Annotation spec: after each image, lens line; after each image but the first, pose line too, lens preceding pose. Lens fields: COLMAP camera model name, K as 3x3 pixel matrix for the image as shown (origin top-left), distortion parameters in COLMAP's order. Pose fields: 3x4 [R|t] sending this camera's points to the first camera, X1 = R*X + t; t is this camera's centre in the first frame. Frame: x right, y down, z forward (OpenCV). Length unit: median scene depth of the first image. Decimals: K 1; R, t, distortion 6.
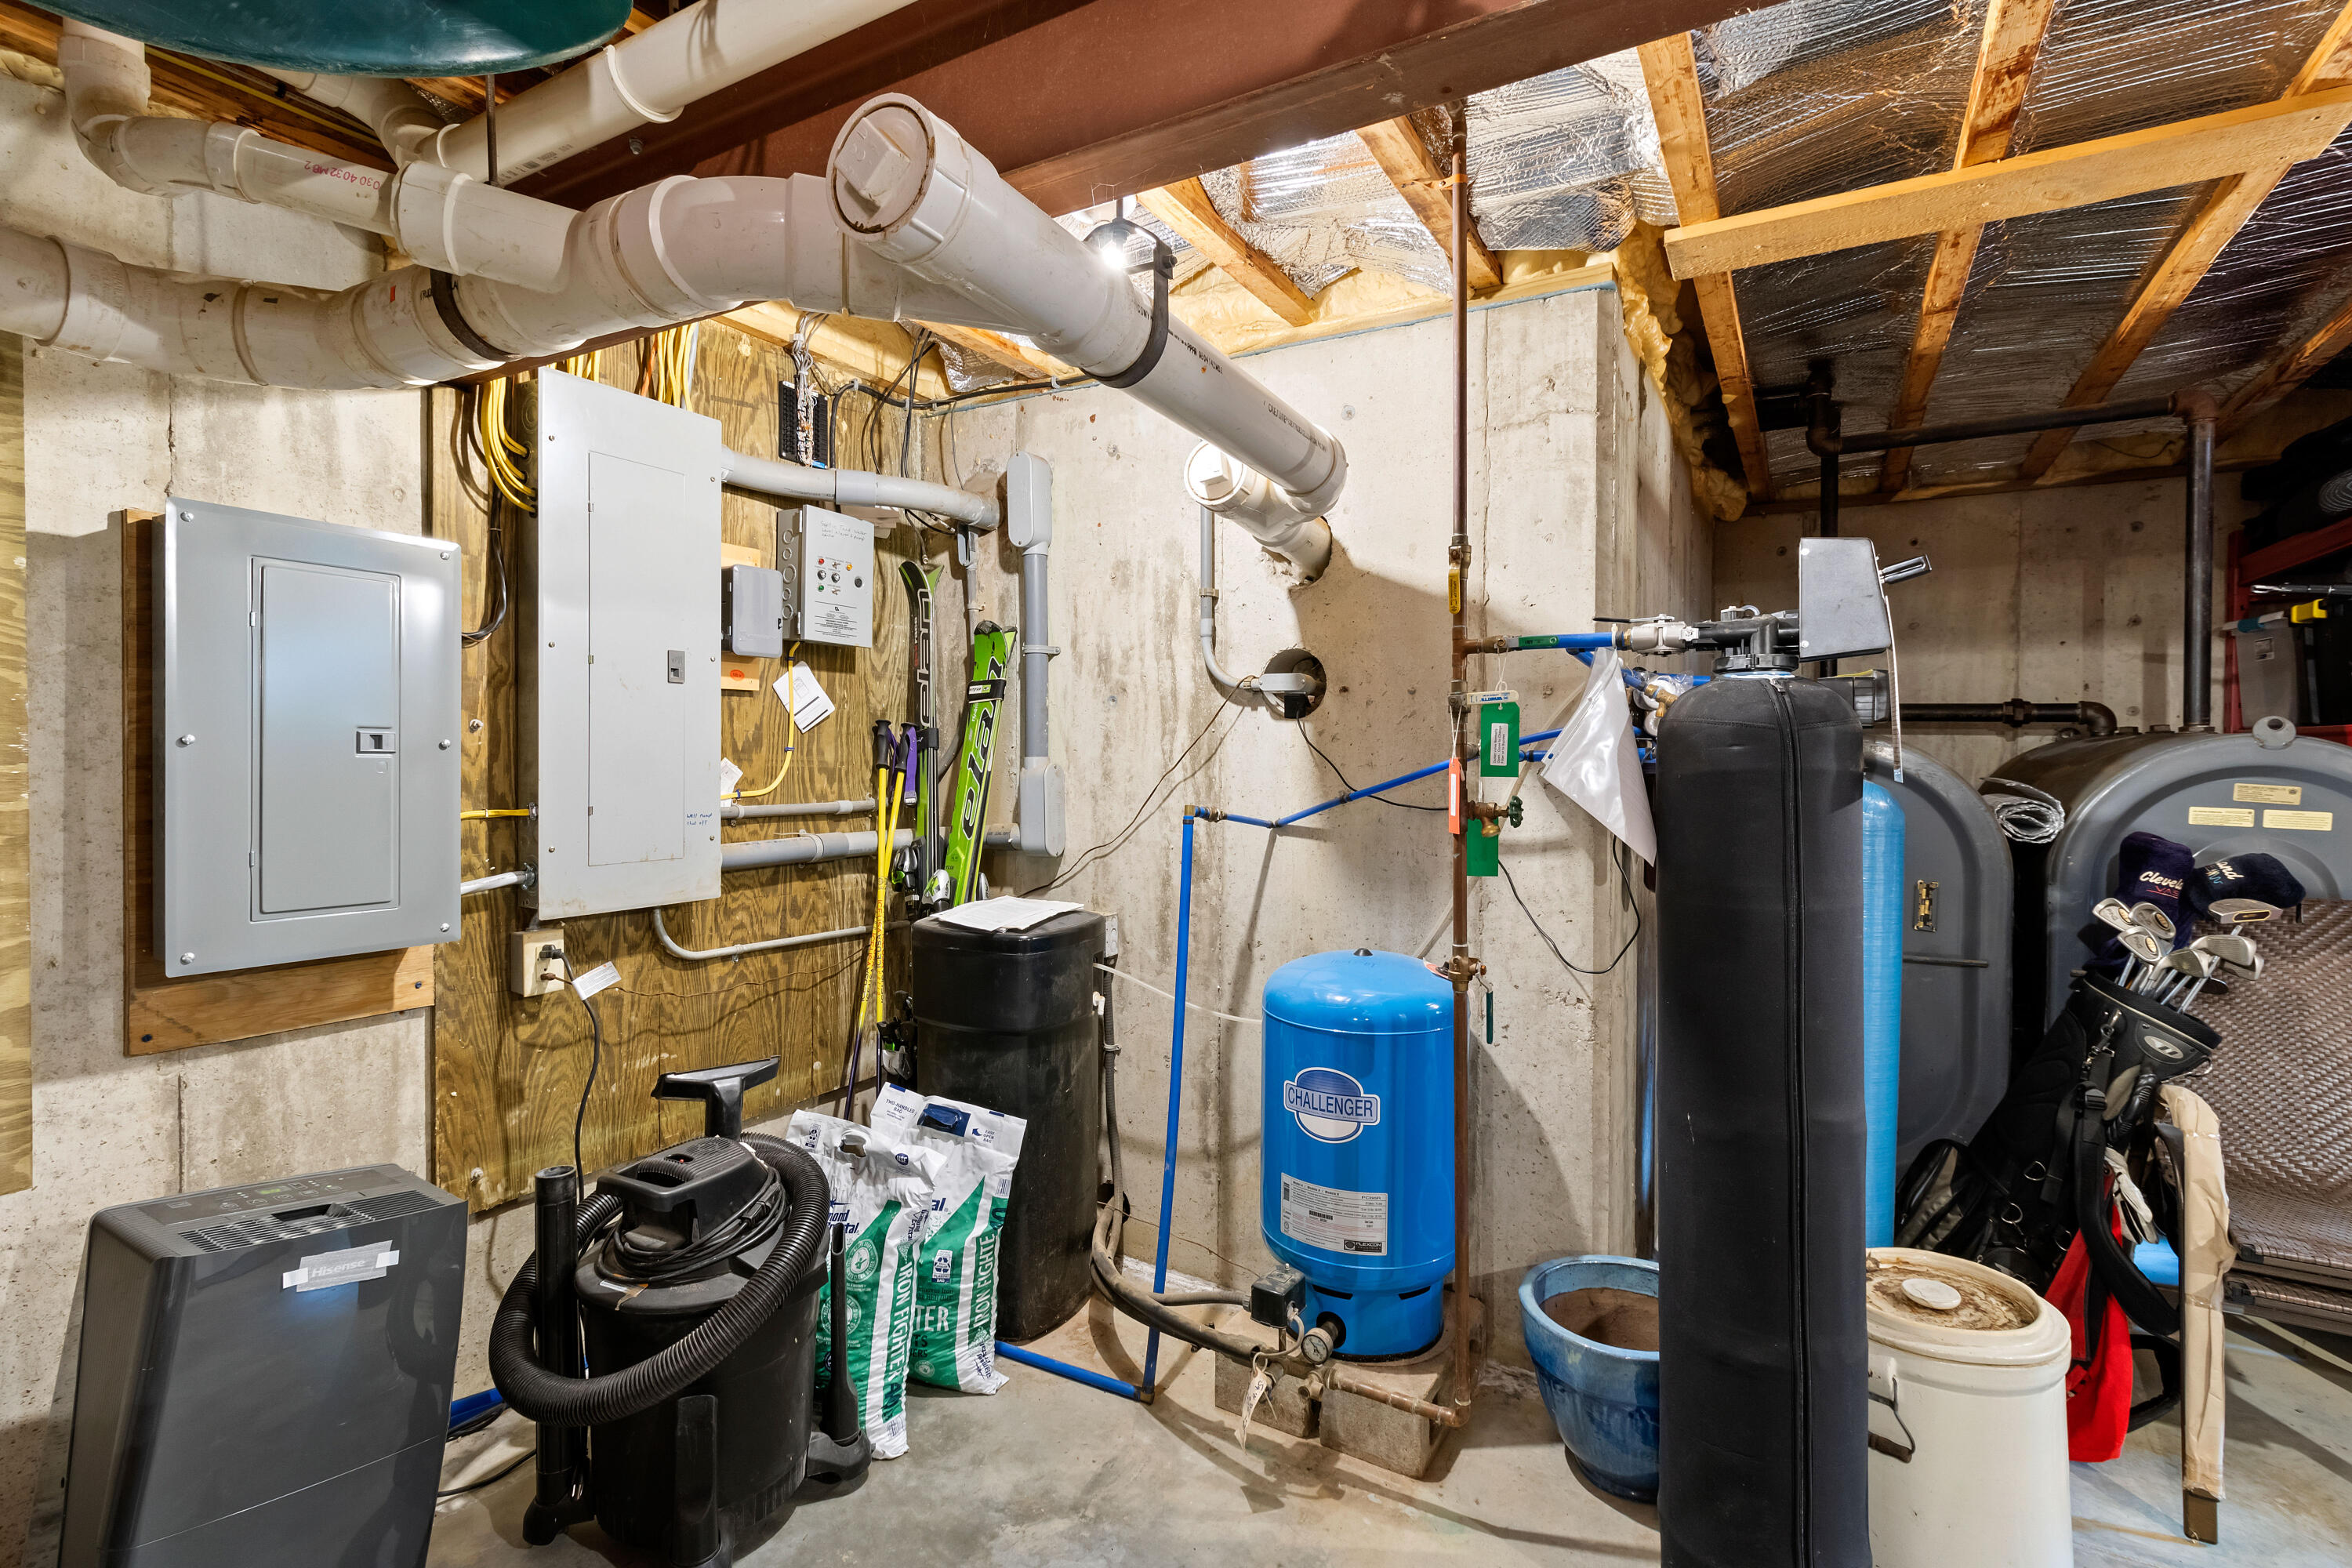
lens RADIAL K [[1093.2, 0, 1177.4], [0, 1093.2, 770.5], [0, 0, 1]] dist [0.003943, -0.000305]
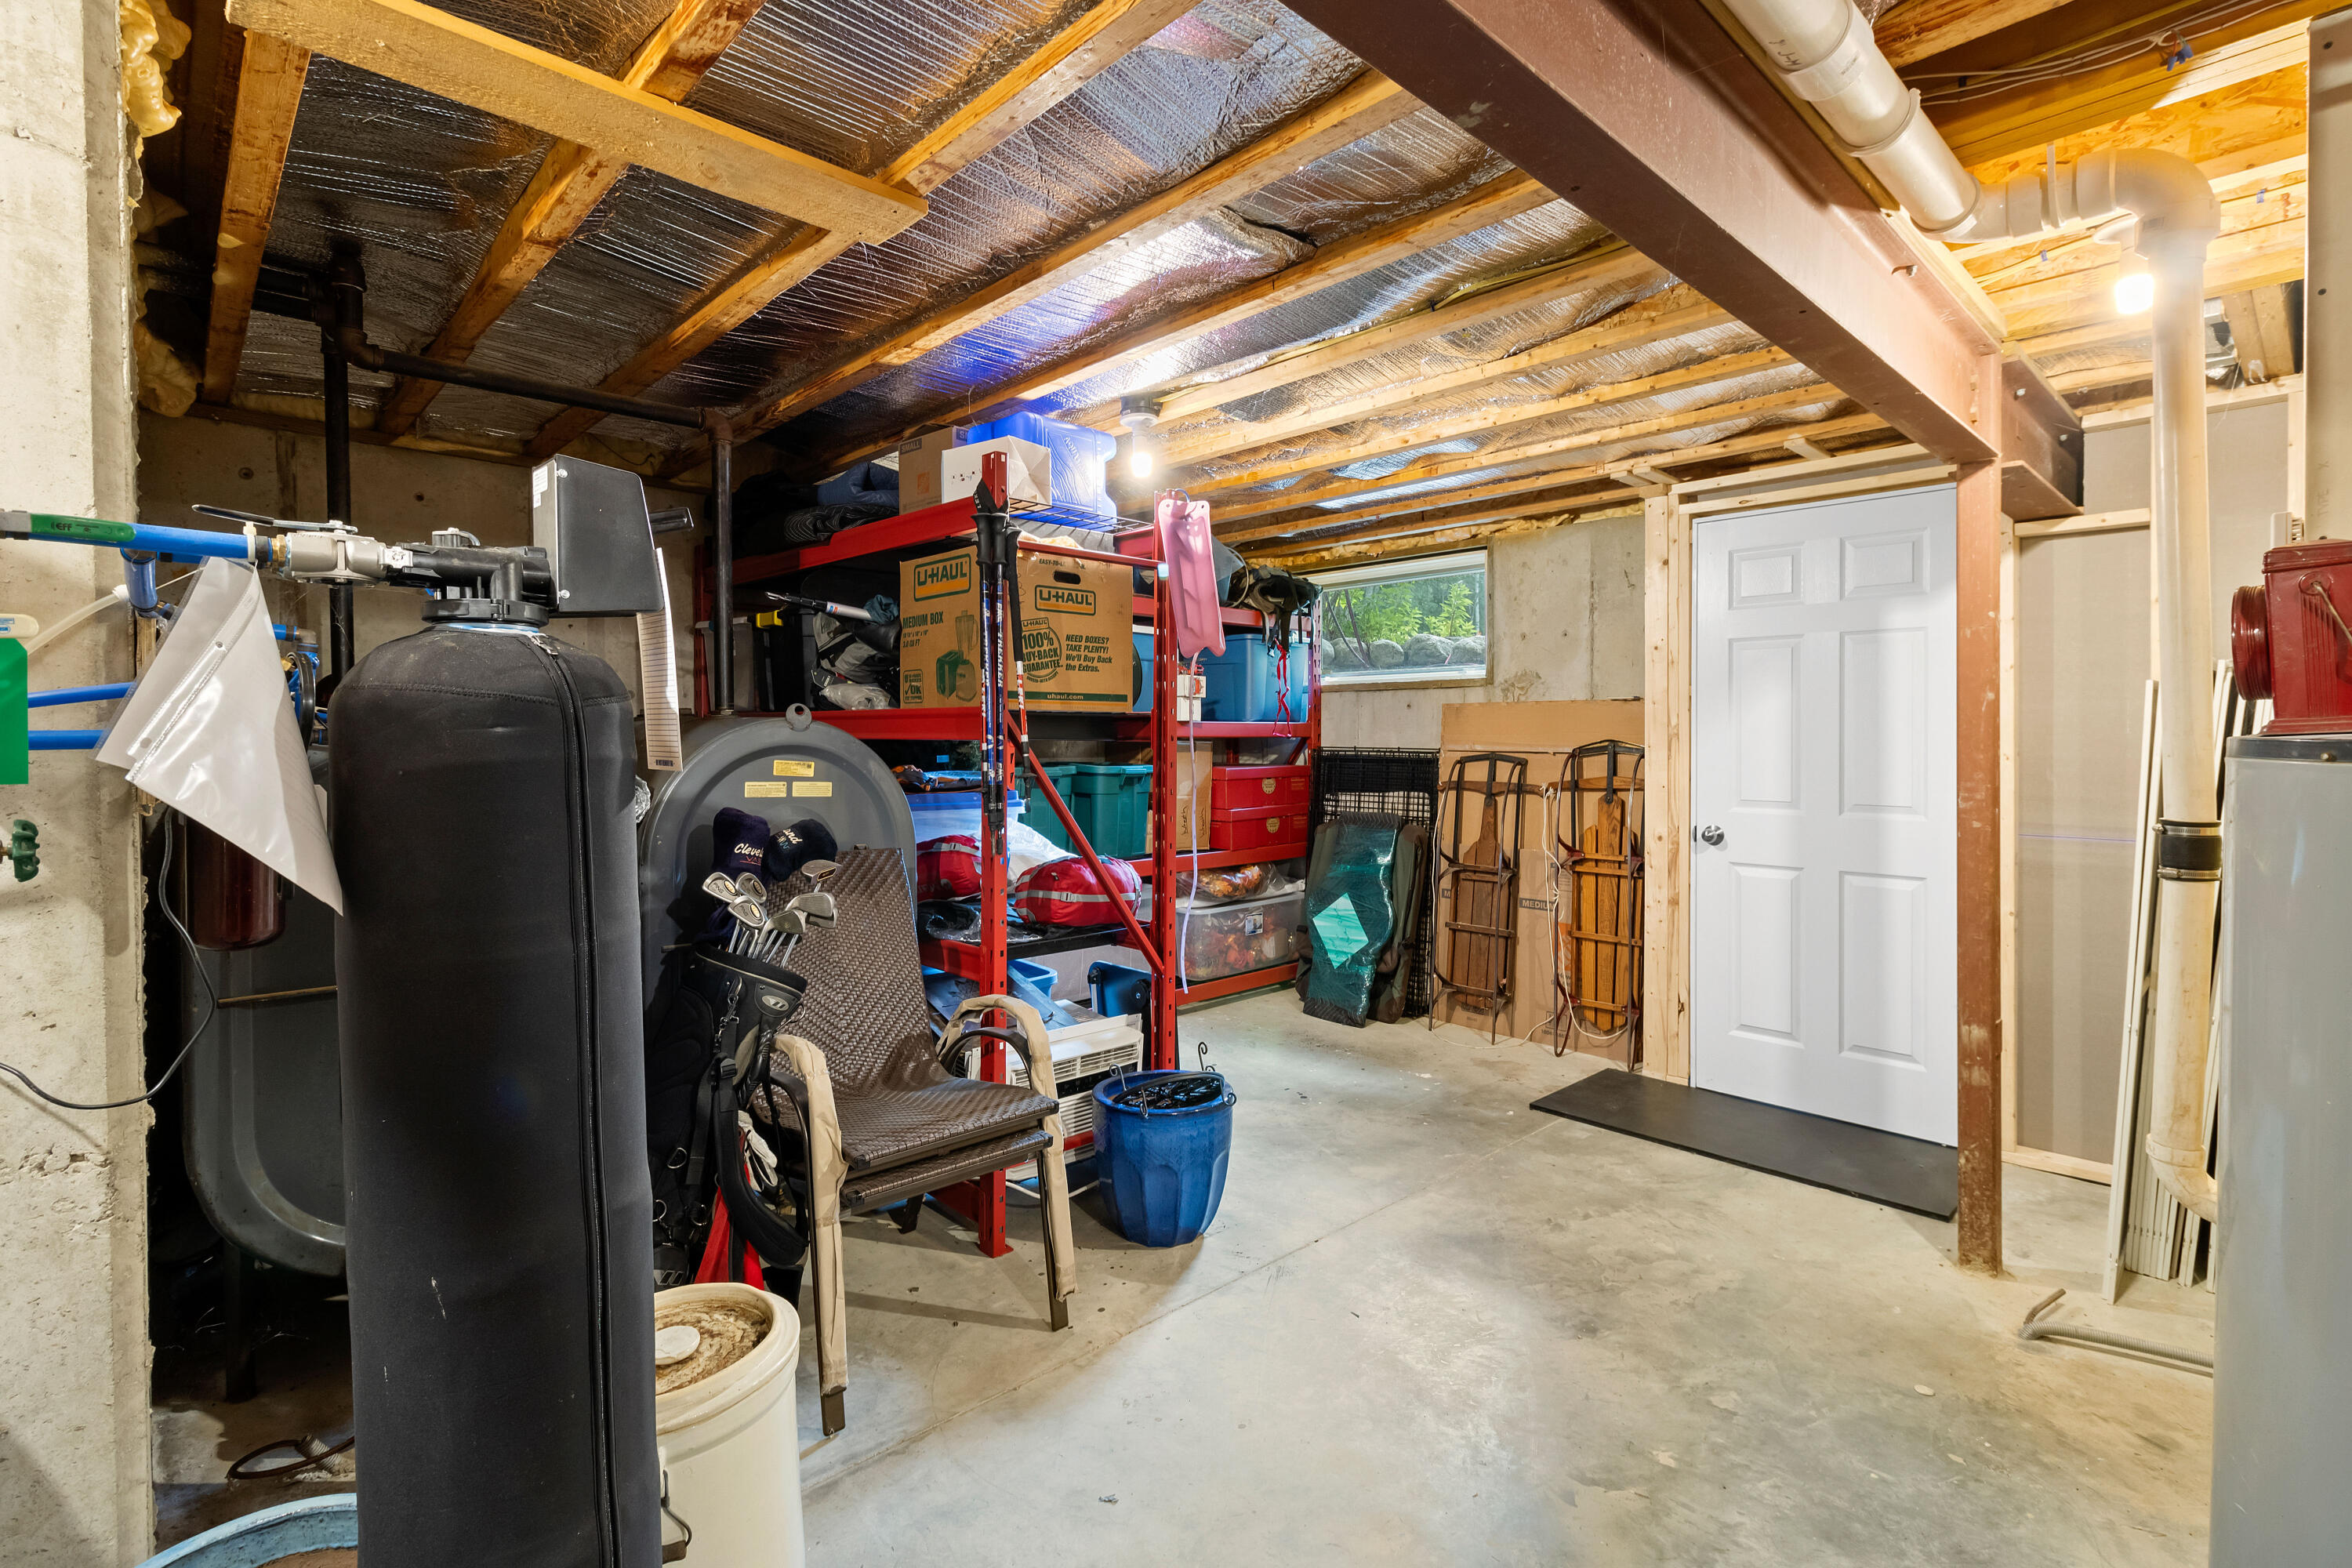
lens RADIAL K [[1093.2, 0, 1201.0], [0, 1093.2, 750.9], [0, 0, 1]] dist [0.003943, -0.000305]
pose [[0.271075, -0.015796, 0.962429, -0.033513], [0.014318, 0.999821, 0.012377, -0.006864], [-0.962452, 0.010425, 0.271252, 0.276407]]
